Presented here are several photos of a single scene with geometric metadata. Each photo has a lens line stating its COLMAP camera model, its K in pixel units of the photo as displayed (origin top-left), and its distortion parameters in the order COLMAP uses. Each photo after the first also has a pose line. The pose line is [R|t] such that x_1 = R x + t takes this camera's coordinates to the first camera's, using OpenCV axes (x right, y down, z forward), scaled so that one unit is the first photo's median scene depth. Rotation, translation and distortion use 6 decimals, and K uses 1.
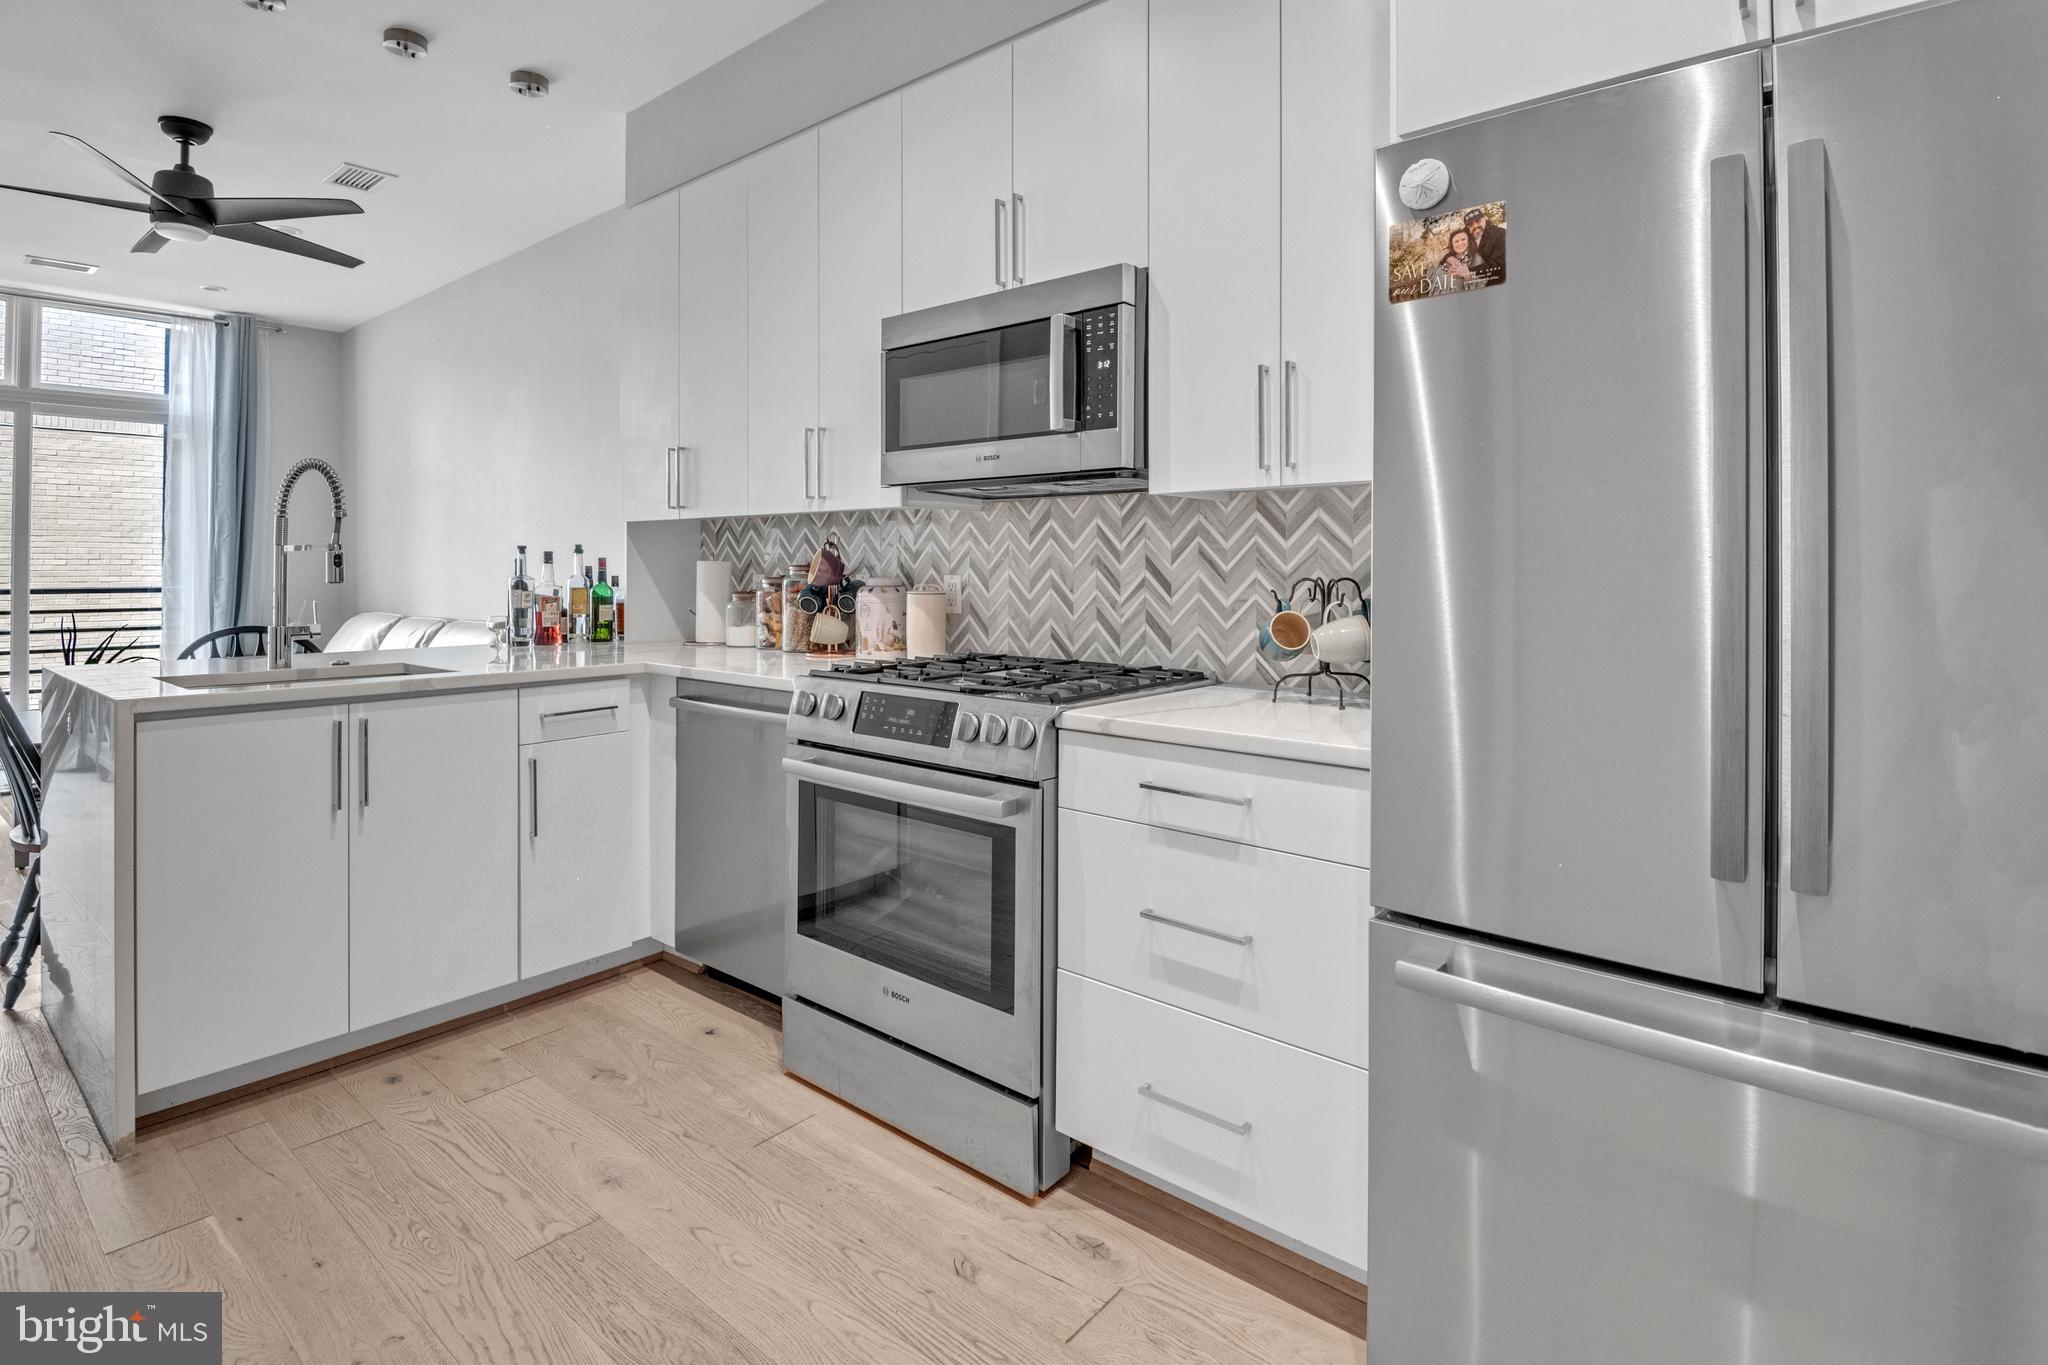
lens RADIAL K [[1009.5, 0, 1023.5], [0, 1009.5, 561.5], [0, 0, 1]] dist [0.001392, -0.000090]
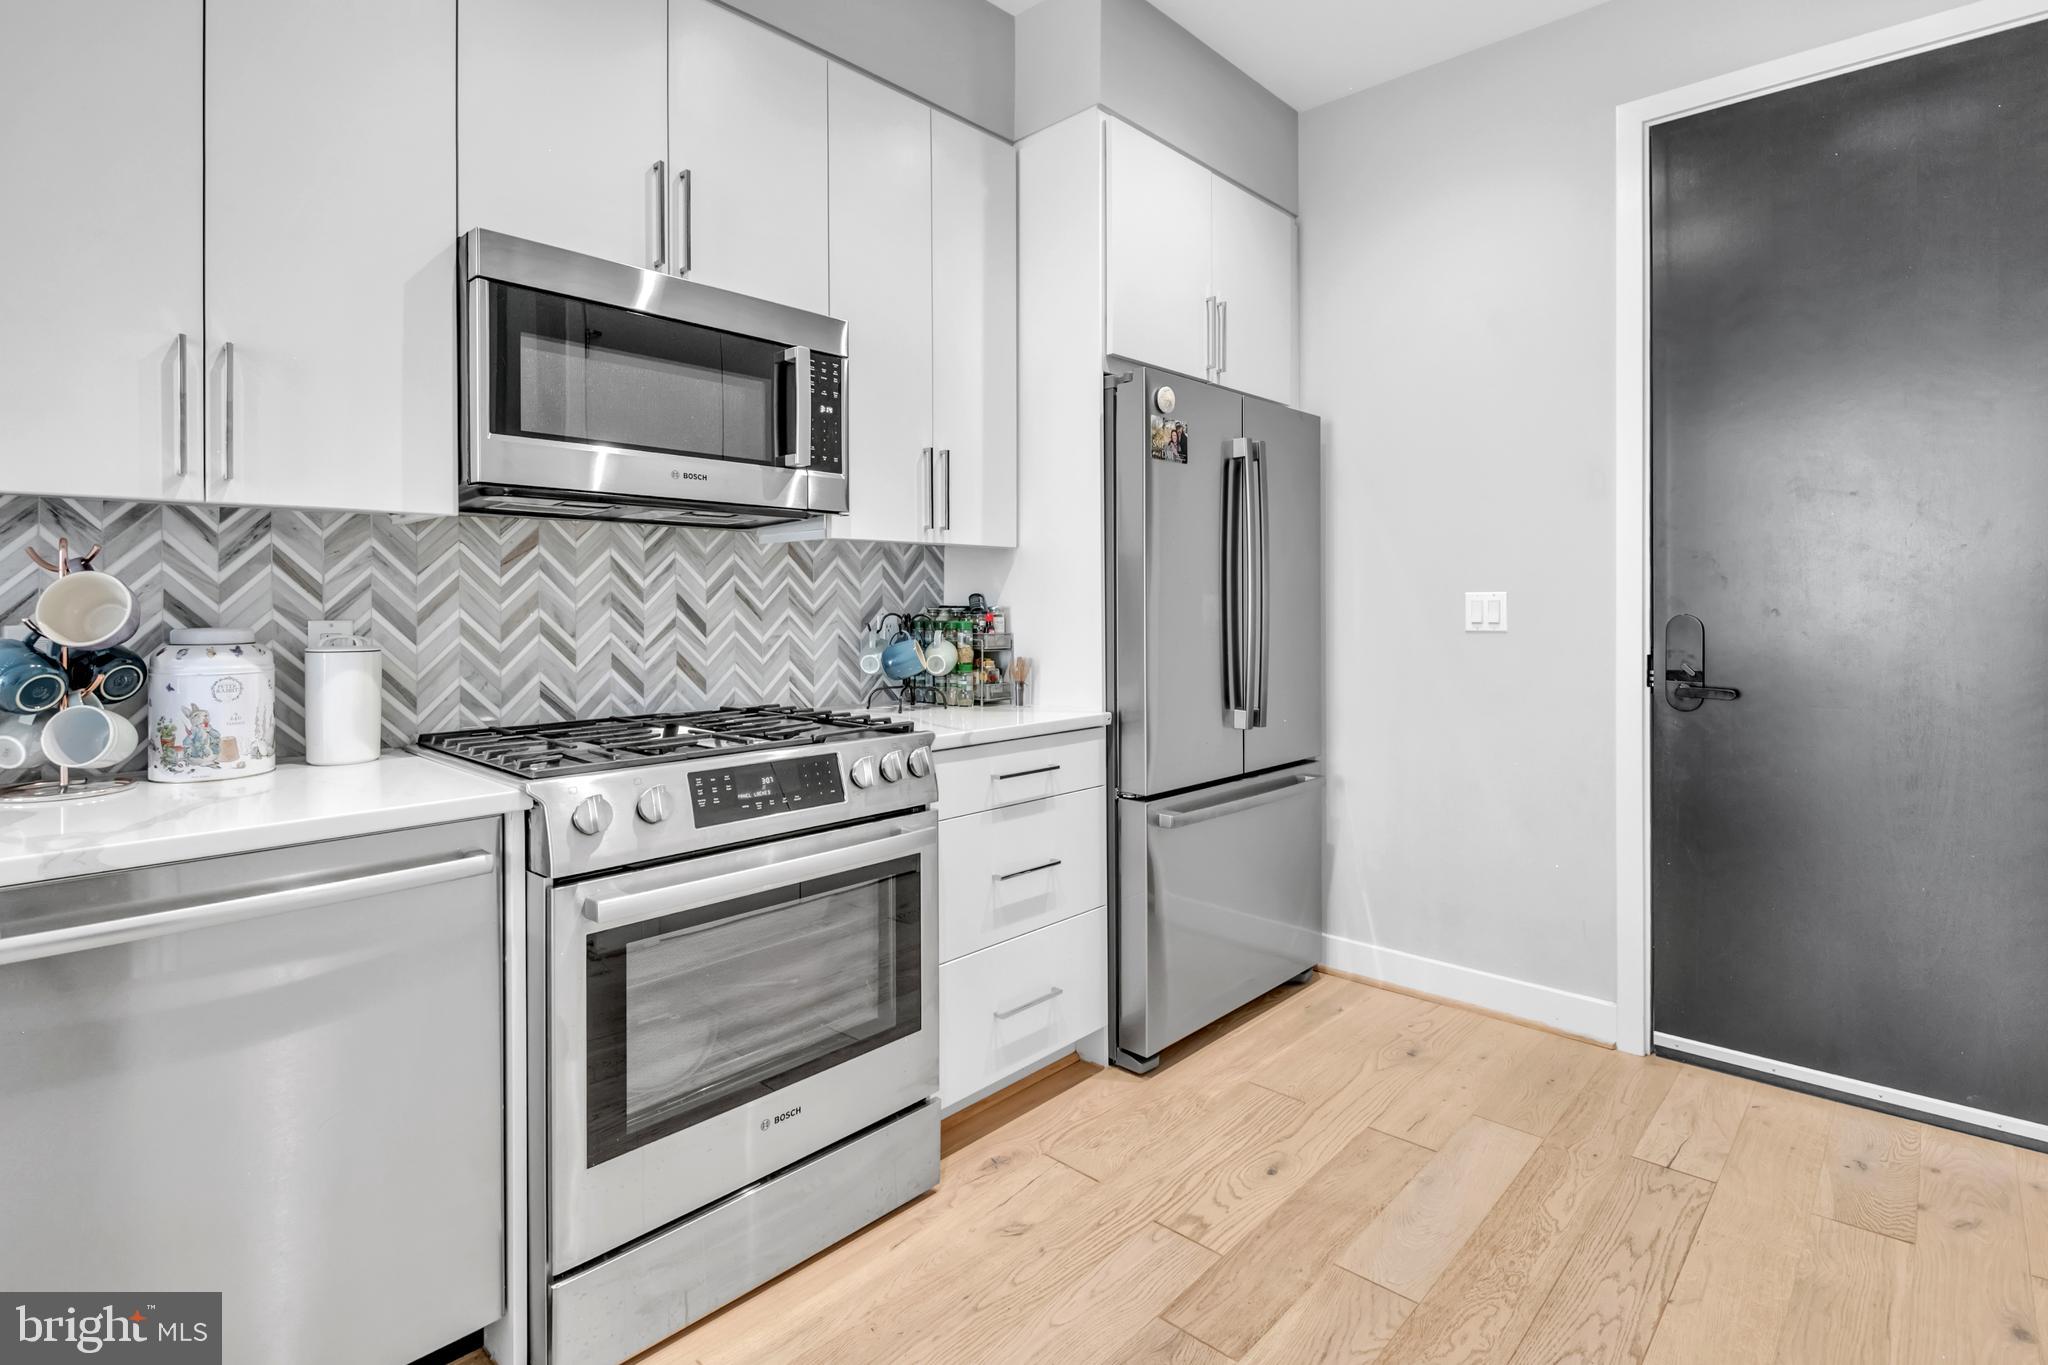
lens RADIAL K [[995.5, 0, 1024.4], [0, 995.5, 602.9], [0, 0, 1]] dist [0.002976, -0.018167]
pose [[0.041698, 0.000264, 0.999130, -0.817389], [-0.002323, 0.999997, -0.000167, 0.001887], [-0.999128, -0.002314, 0.041699, 0.664100]]
